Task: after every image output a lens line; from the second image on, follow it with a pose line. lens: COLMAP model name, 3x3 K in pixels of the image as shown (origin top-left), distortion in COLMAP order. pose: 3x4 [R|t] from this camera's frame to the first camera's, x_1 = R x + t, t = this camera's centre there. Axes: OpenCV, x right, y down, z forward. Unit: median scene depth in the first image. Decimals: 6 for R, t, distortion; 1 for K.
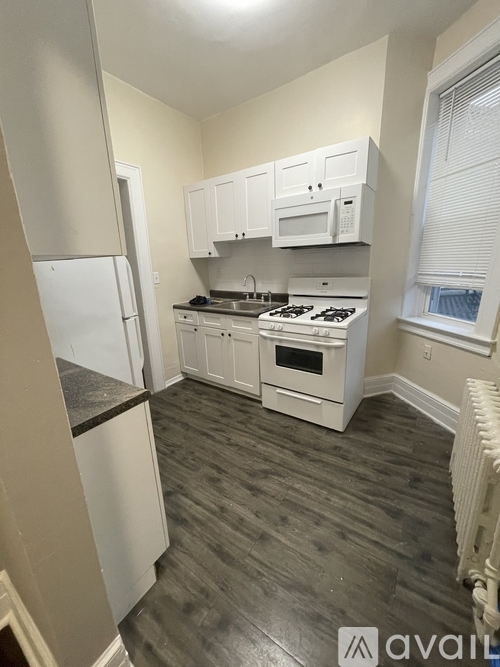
lens RADIAL K [[267.4, 0, 250.0], [0, 267.4, 333.5], [0, 0, 1]] dist [-0.001442, 0.000230]
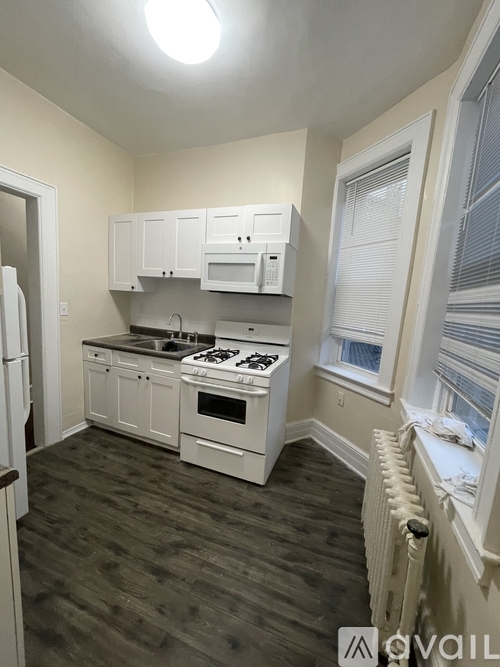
lens RADIAL K [[267.4, 0, 250.0], [0, 267.4, 333.5], [0, 0, 1]] dist [-0.001442, 0.000230]
pose [[0.965119, 0.060480, 0.254731, 0.022230], [-0.027673, 0.991067, -0.130460, -0.045364], [-0.260346, 0.118860, 0.958171, 0.033691]]
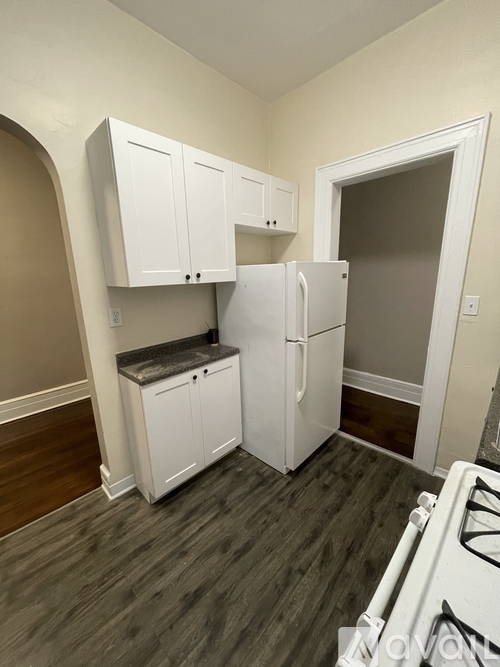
lens RADIAL K [[267.4, 0, 250.0], [0, 267.4, 333.5], [0, 0, 1]] dist [-0.001442, 0.000230]
pose [[-0.182346, 0.258043, -0.948769, 0.418540], [-0.221638, 0.929325, 0.295352, -0.296659], [0.957928, 0.264139, -0.112267, 0.864512]]
